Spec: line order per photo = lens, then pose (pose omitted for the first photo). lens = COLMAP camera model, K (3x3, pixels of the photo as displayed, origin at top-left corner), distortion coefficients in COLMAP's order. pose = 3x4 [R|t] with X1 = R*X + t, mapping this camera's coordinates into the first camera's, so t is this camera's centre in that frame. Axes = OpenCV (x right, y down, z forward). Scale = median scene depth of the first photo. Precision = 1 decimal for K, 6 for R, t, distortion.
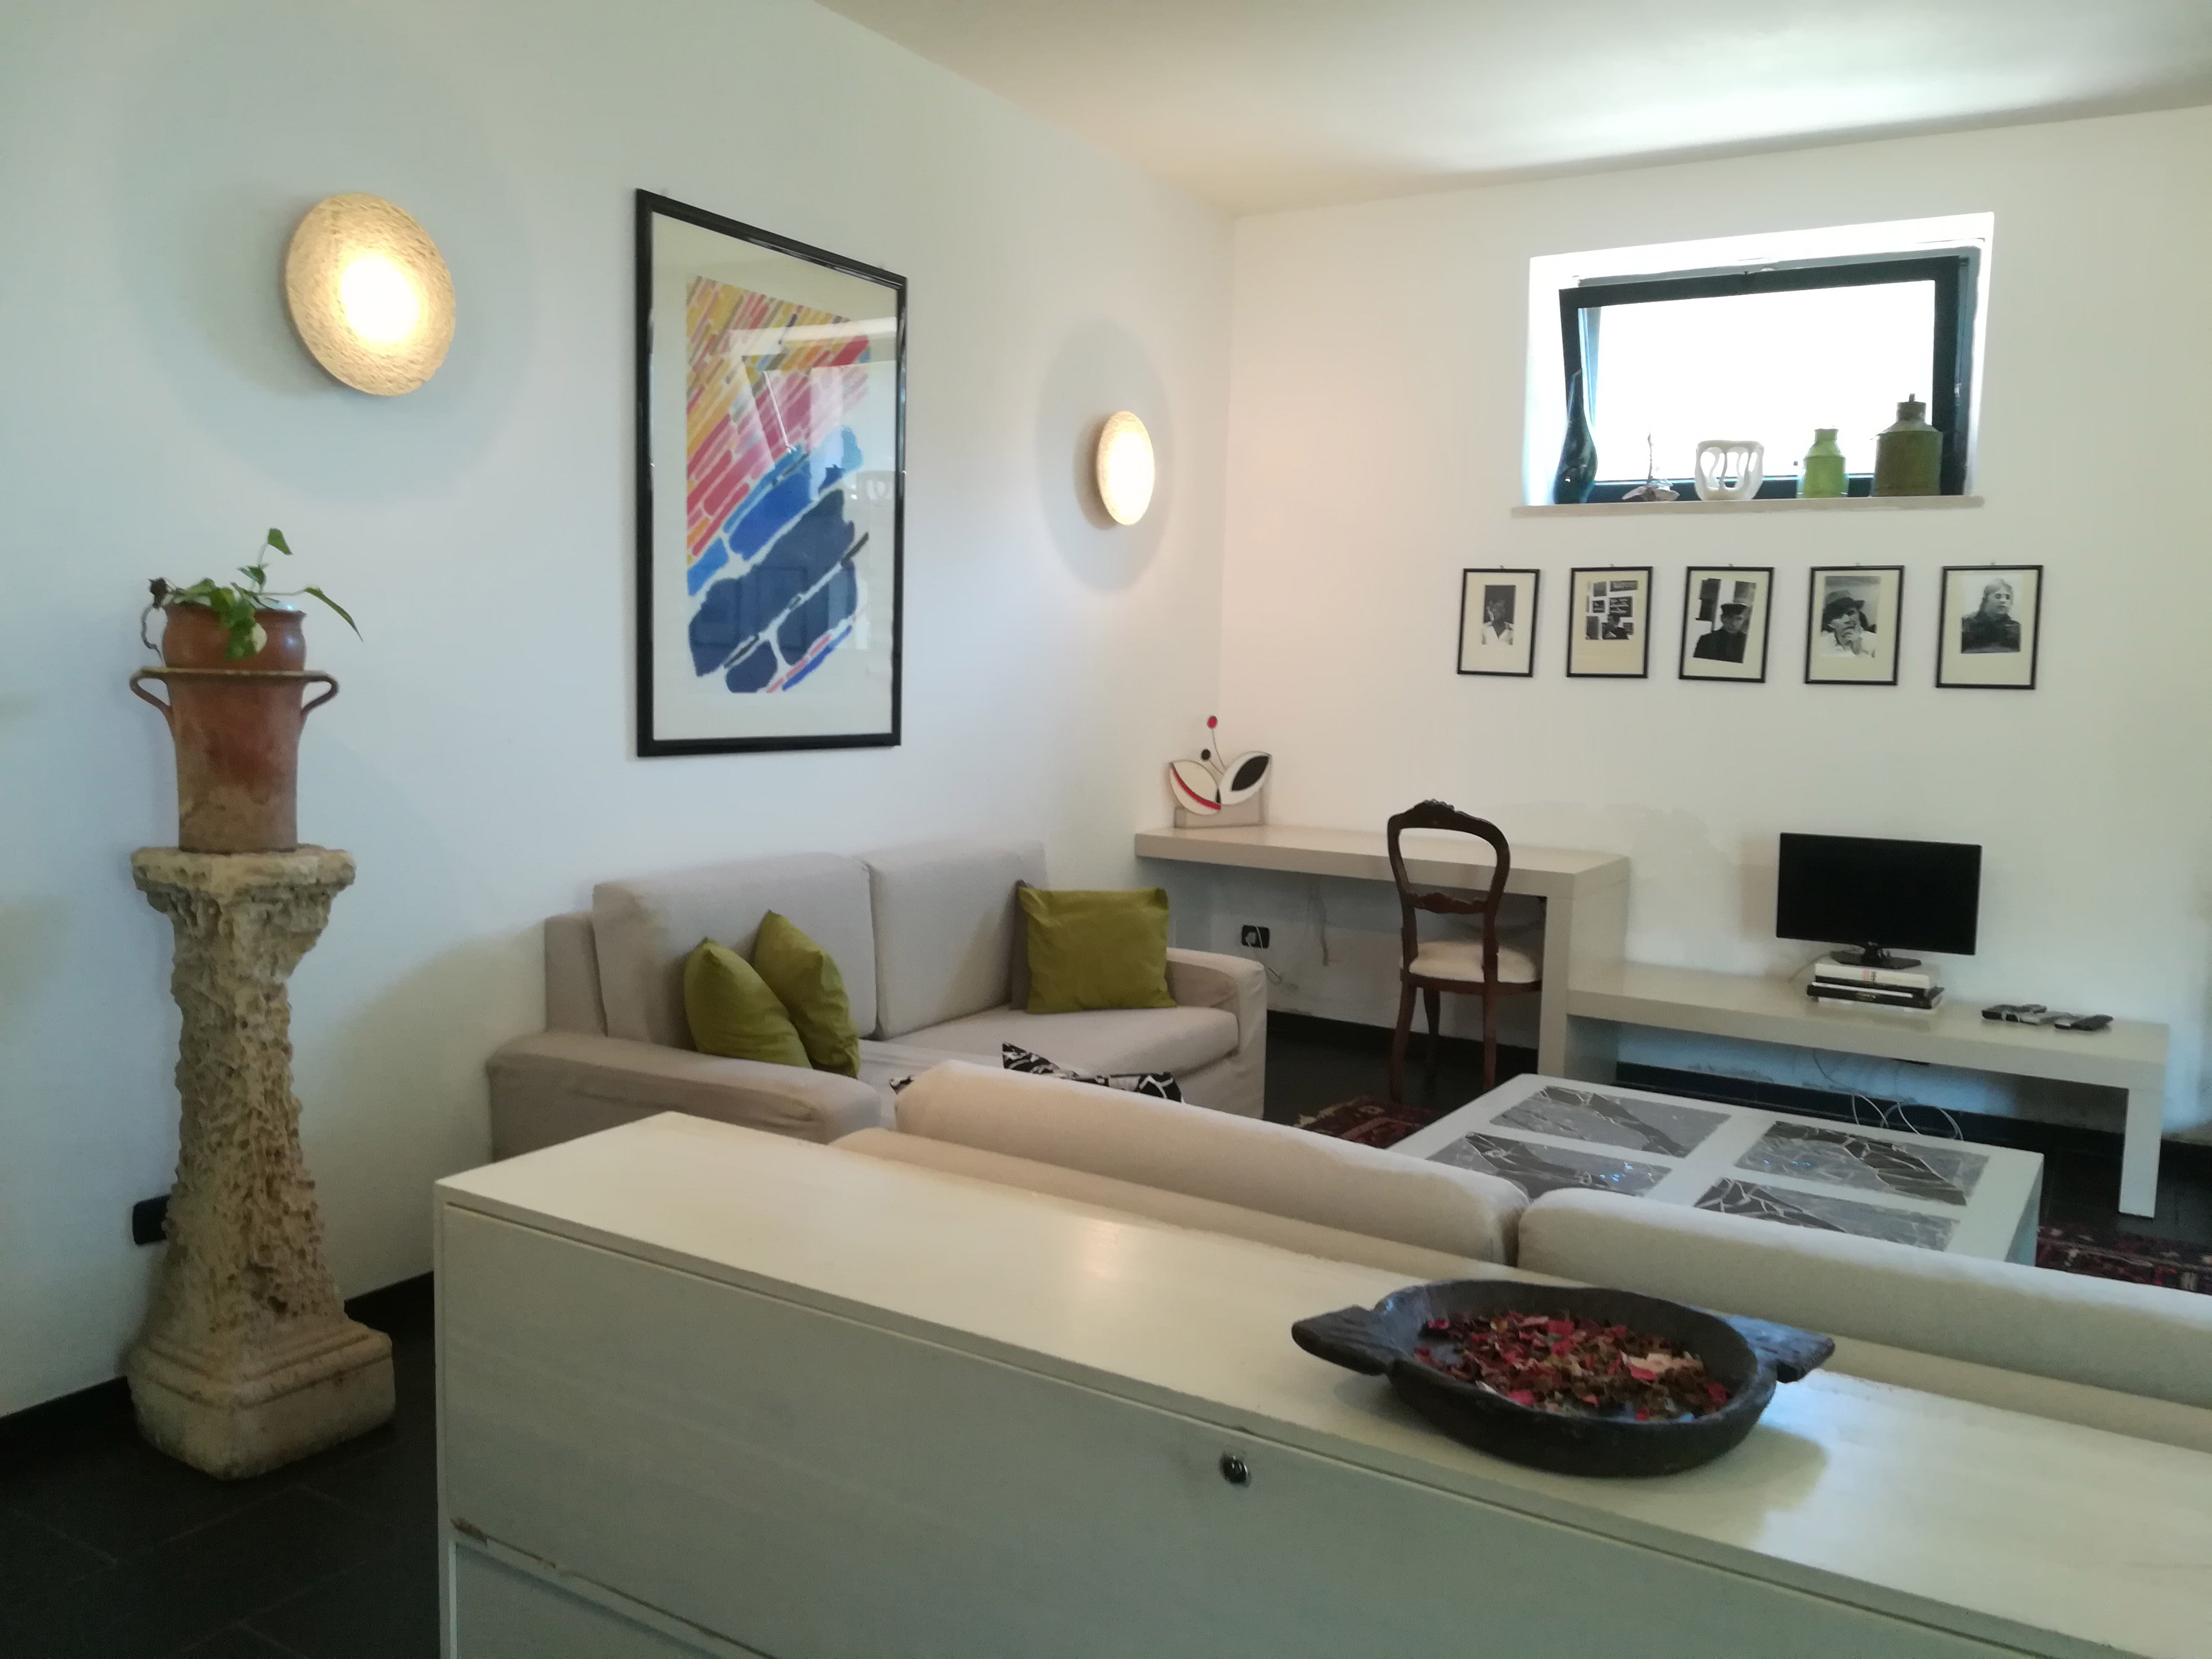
lens RADIAL K [[1732.9, 0, 1095.9], [0, 1732.9, 818.7], [0, 0, 1]] dist [0.079937, -0.154594]
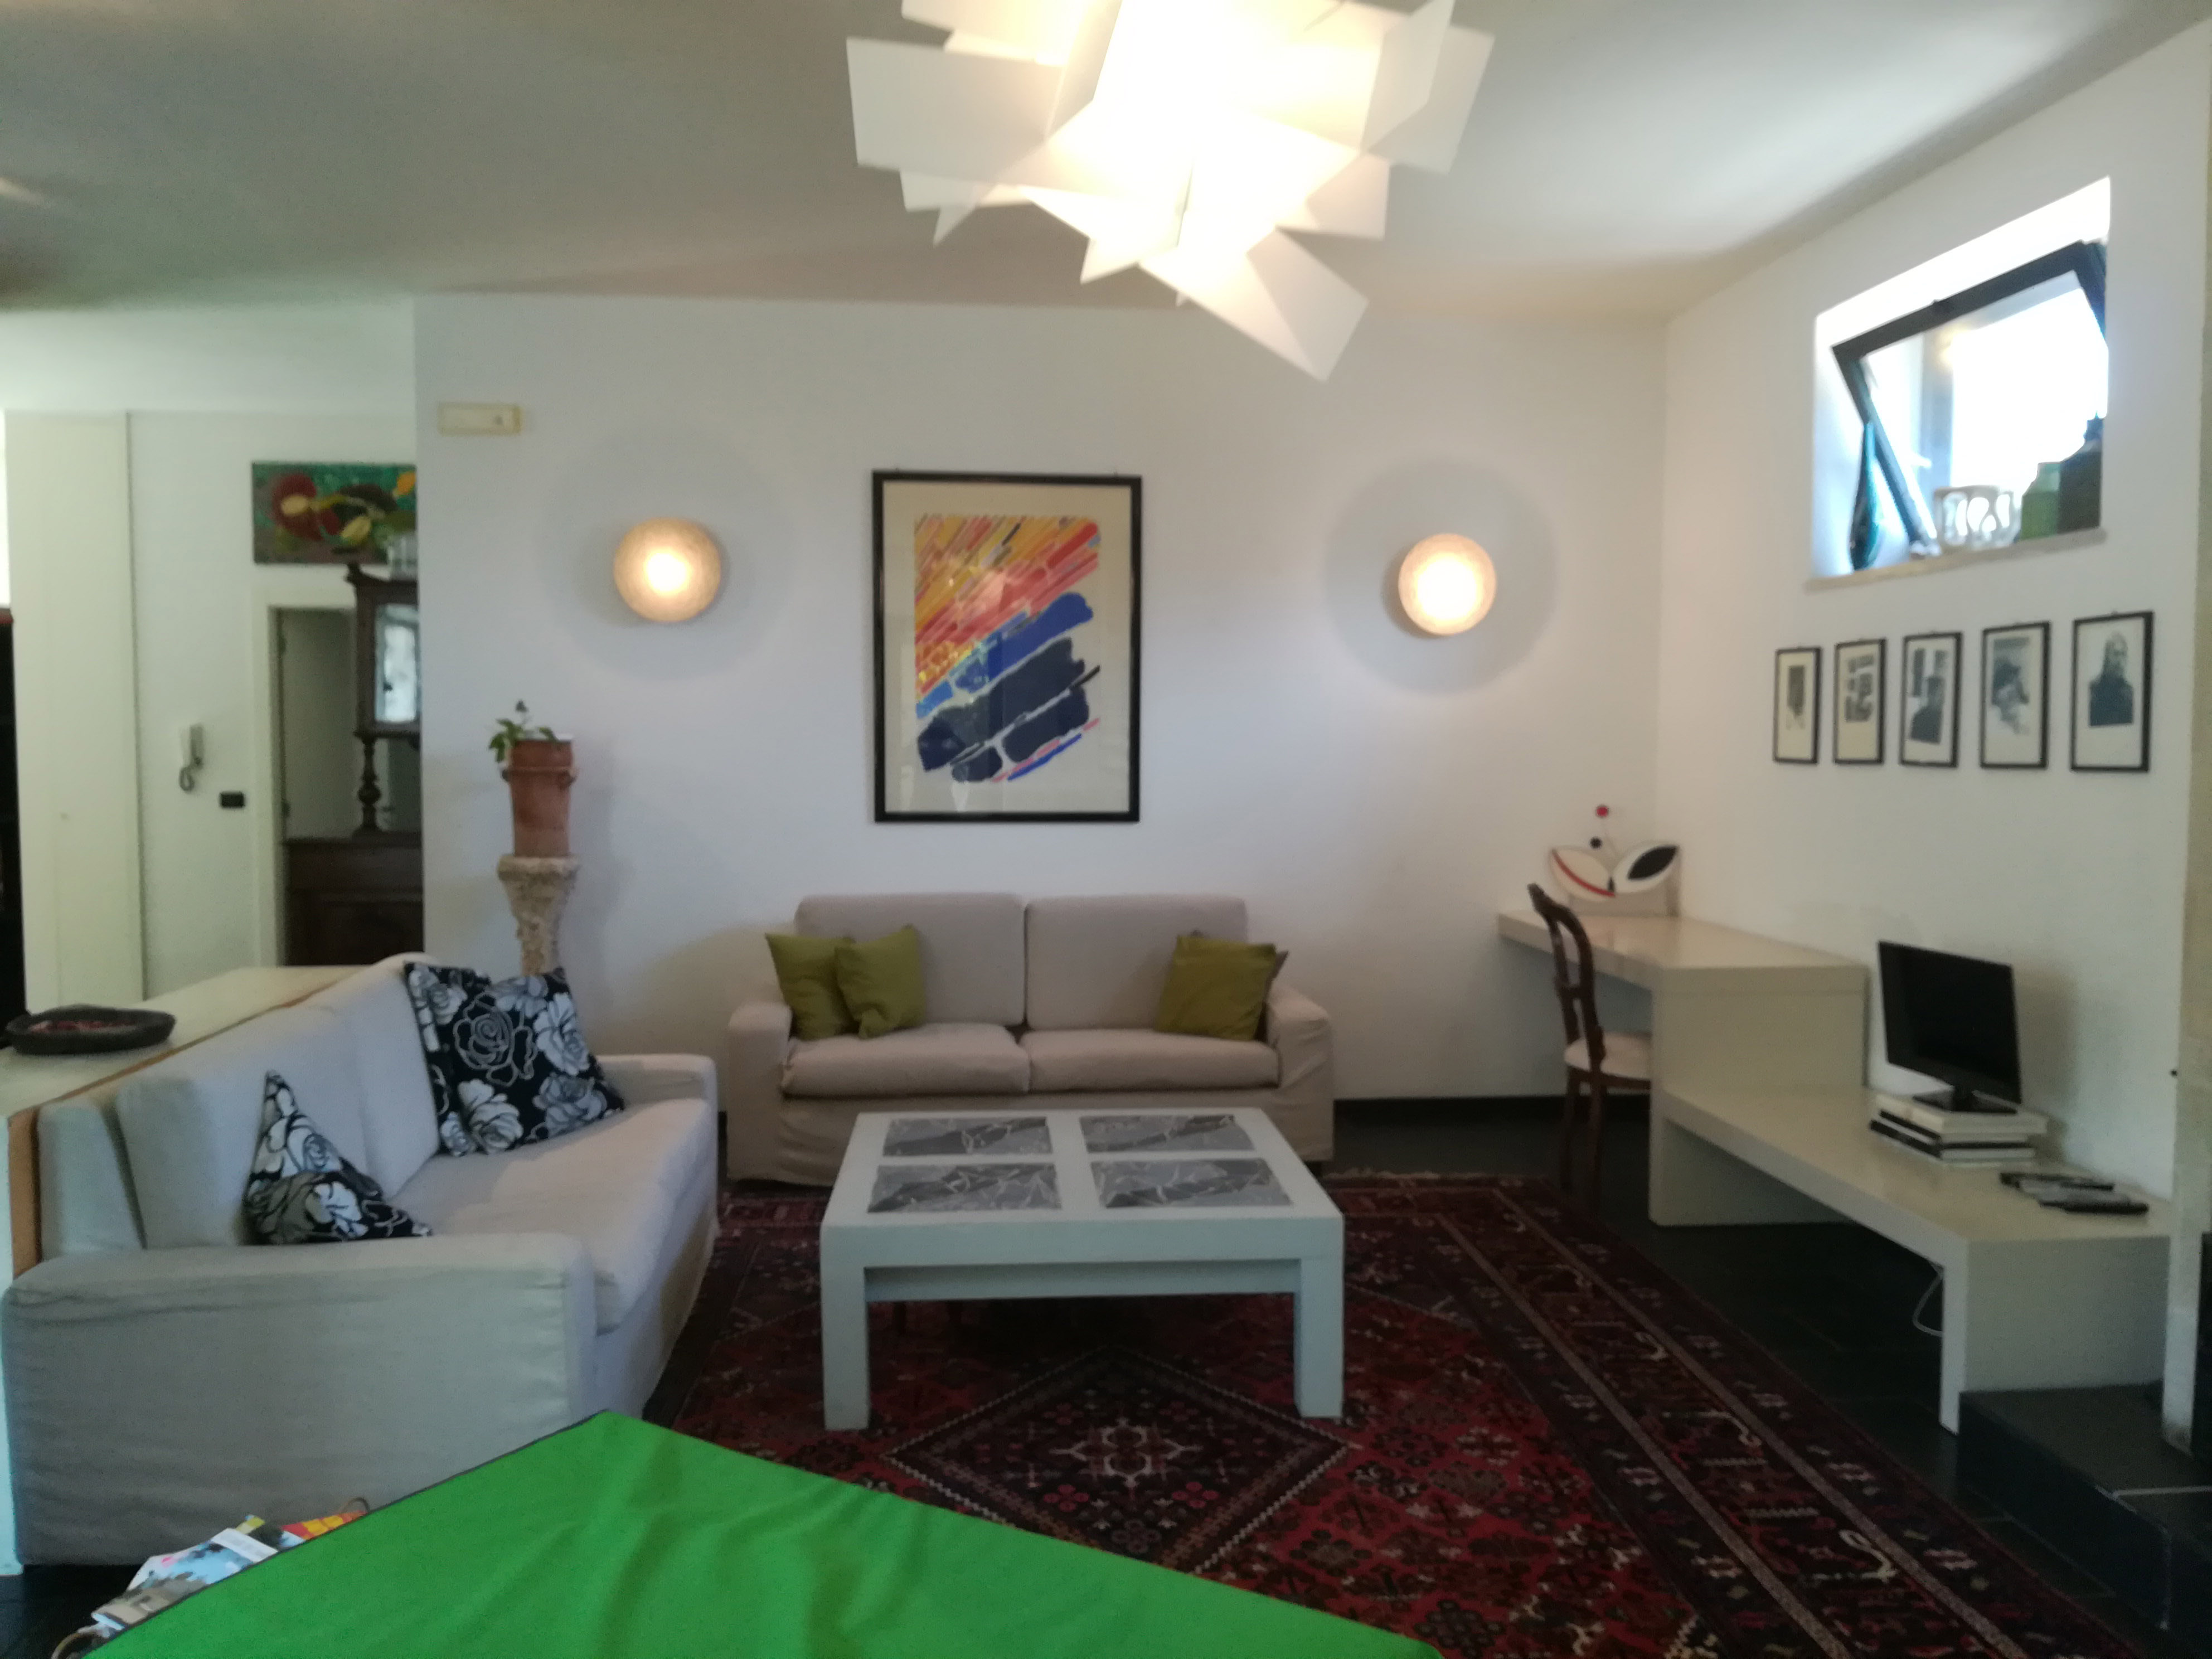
lens RADIAL K [[1732.9, 0, 1095.9], [0, 1732.9, 818.7], [0, 0, 1]] dist [0.079937, -0.154594]
pose [[0.596190, 0.010824, -0.802770, 0.953735], [-0.059872, 0.997724, -0.031012, -0.001793], [0.800608, 0.066552, 0.595482, 0.189148]]
